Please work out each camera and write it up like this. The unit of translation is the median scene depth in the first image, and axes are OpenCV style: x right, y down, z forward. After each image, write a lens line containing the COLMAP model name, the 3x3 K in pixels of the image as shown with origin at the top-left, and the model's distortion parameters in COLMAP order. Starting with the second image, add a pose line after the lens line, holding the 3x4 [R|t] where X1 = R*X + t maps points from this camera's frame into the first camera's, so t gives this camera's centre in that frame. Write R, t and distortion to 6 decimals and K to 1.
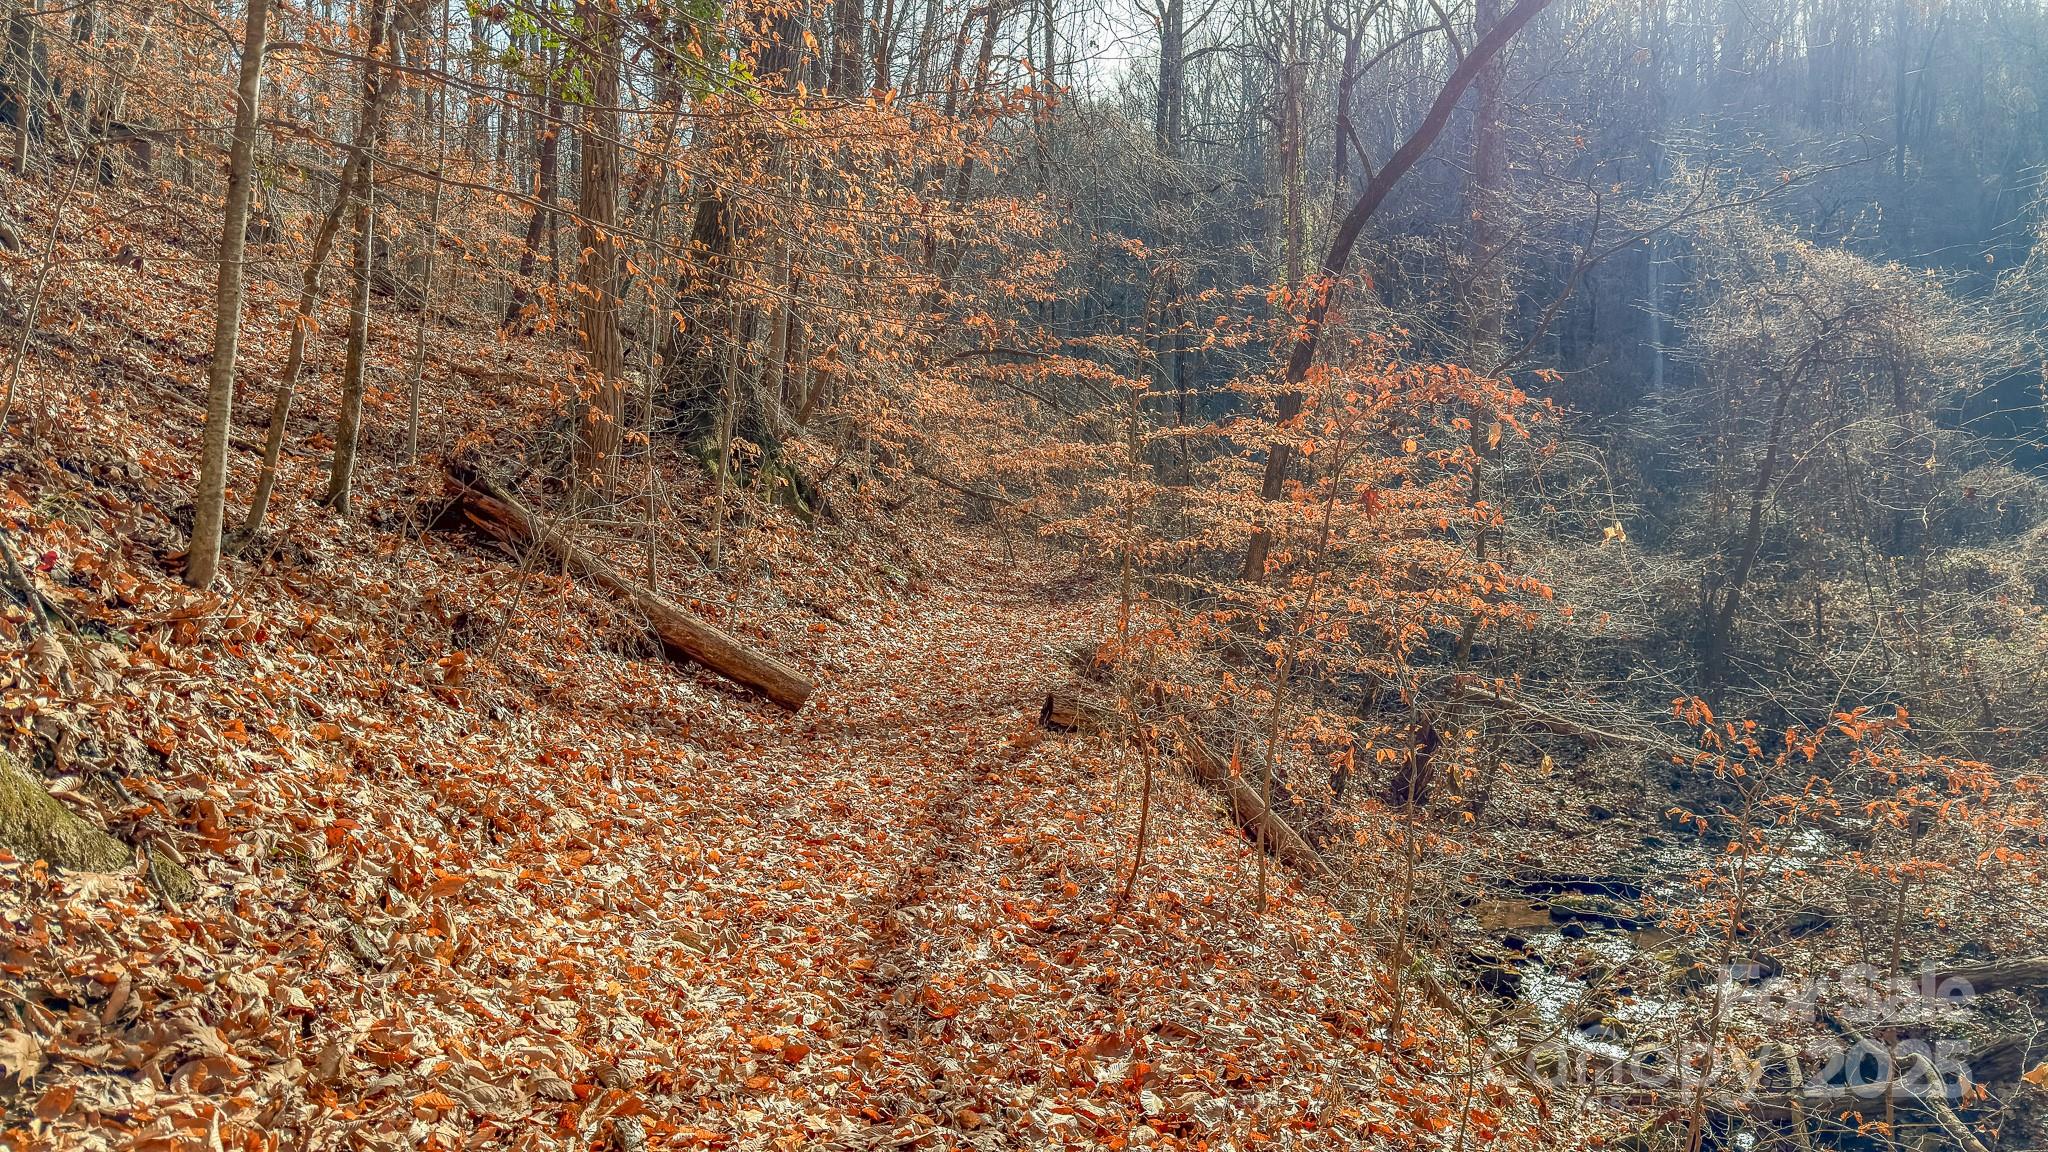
lens RADIAL K [[1440.6, 0, 1015.0], [0, 1440.6, 578.3], [0, 0, 1]] dist [0.104729, -0.019788]
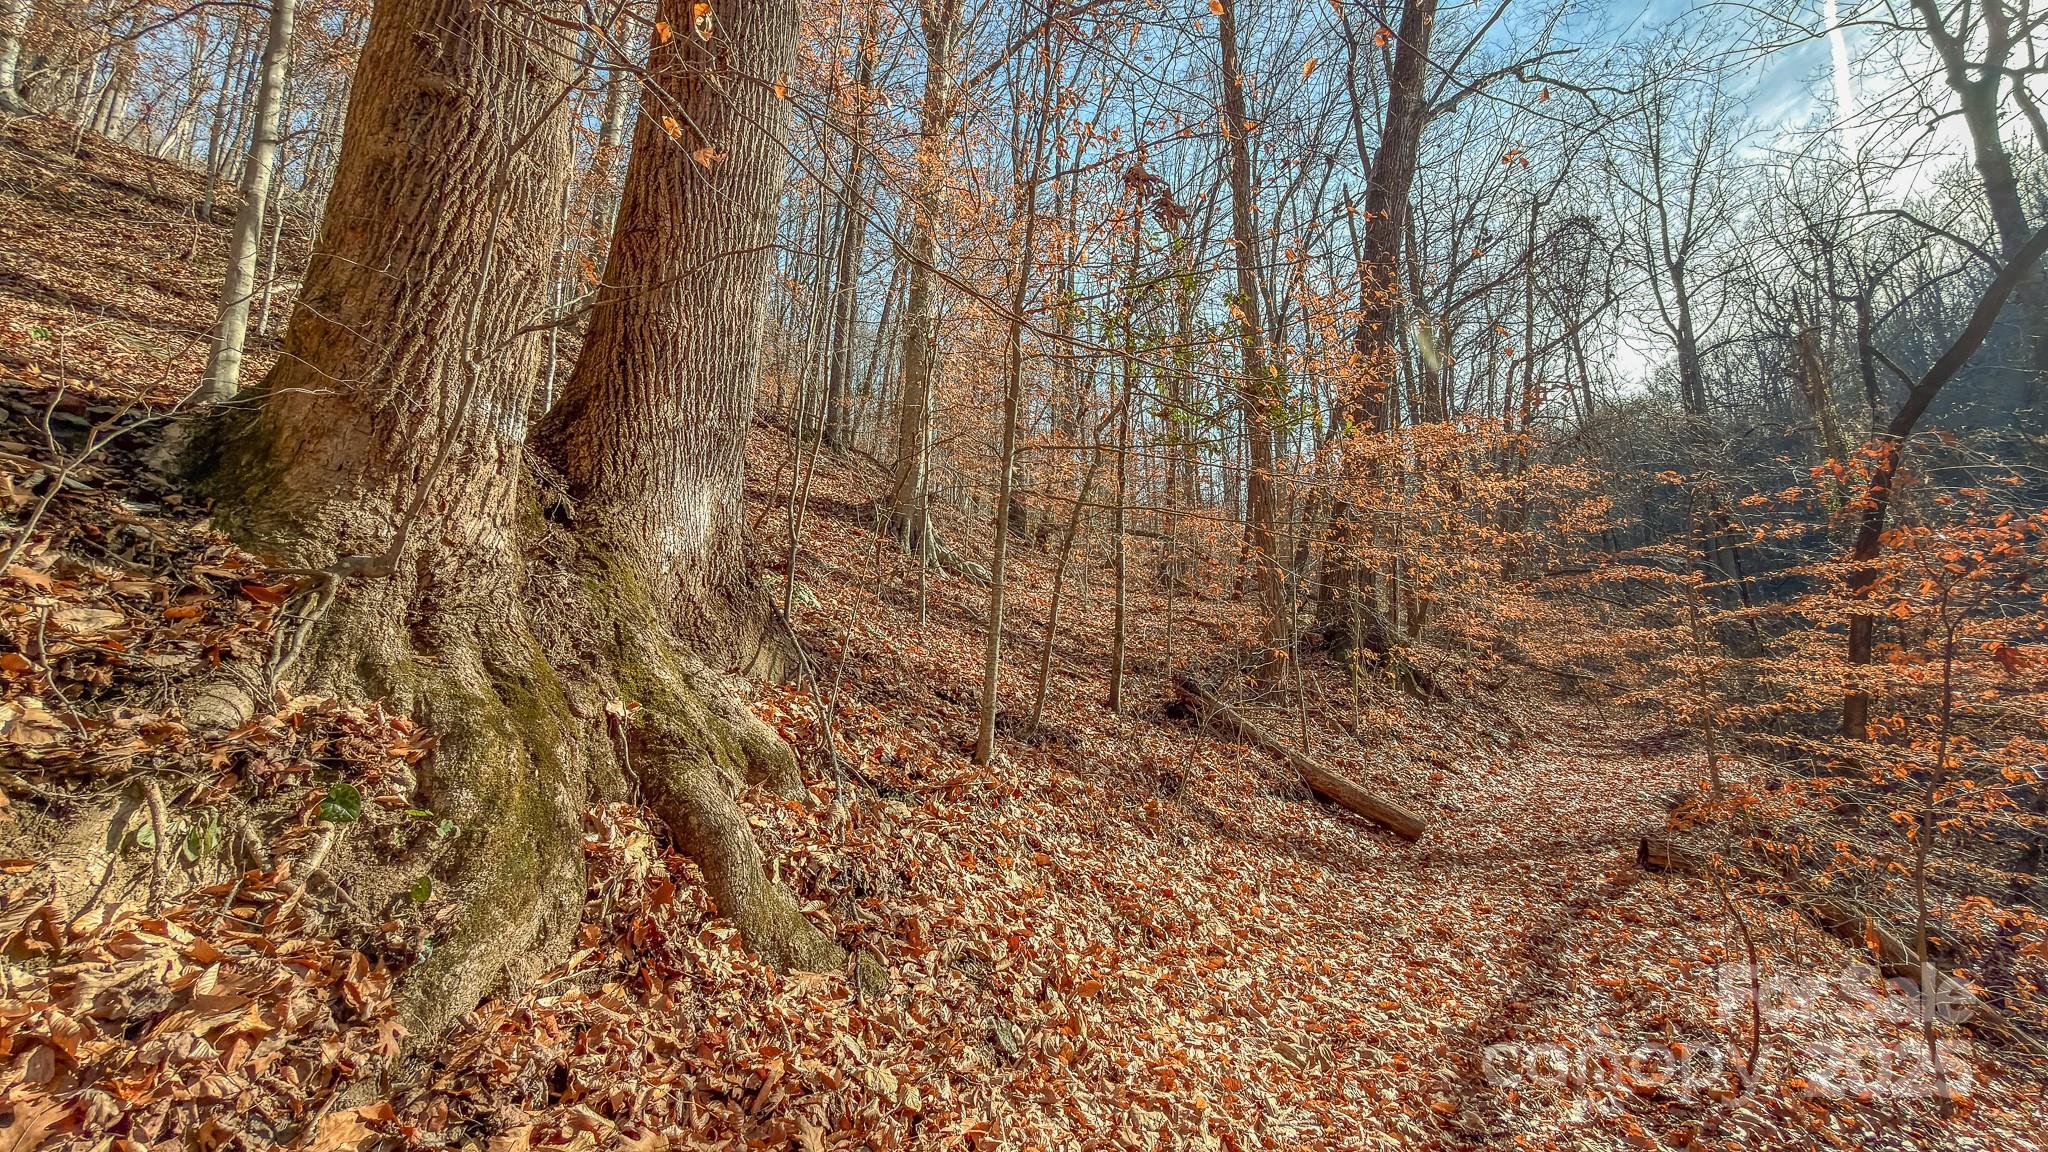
lens RADIAL K [[810.7, 0, 1024.8], [0, 810.7, 572.0], [0, 0, 1]] dist [0.001125, -0.000751]
pose [[0.810547, -0.135779, -0.569718, 0.030904], [0.018782, 0.978281, -0.206429, -0.010340], [0.585373, 0.156620, 0.795493, 0.172981]]
